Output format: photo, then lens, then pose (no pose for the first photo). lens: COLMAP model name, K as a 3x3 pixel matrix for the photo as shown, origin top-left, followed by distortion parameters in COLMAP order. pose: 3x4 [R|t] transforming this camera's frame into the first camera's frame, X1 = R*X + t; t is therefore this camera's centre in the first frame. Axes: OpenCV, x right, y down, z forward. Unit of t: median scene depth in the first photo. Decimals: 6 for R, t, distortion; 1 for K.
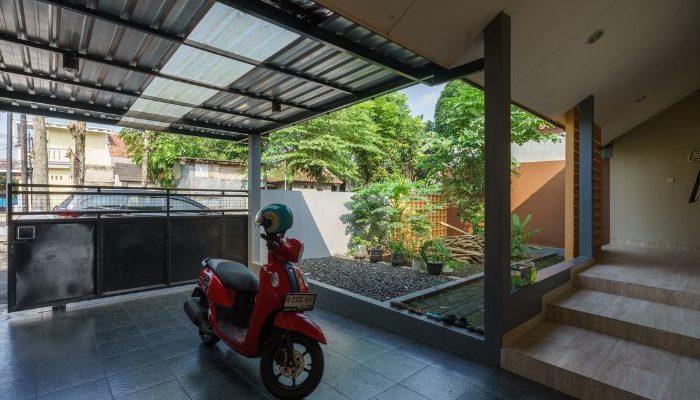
lens RADIAL K [[328.5, 0, 331.4], [0, 328.5, 193.7], [0, 0, 1]] dist [-0.006291, 0.000000]
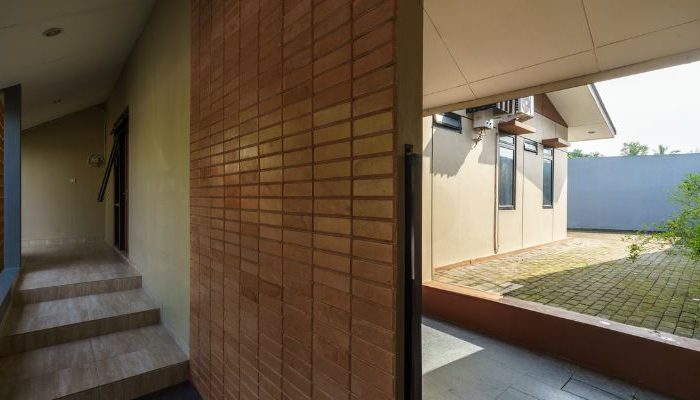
lens RADIAL K [[328.5, 0, 351.0], [0, 328.5, 201.3], [0, 0, 1]] dist [-0.006291, 0.000000]
pose [[-0.012564, -0.032291, 0.999400, -0.104561], [-0.014559, 0.999378, 0.032108, -0.027485], [-0.999815, -0.014147, -0.013026, 0.107881]]
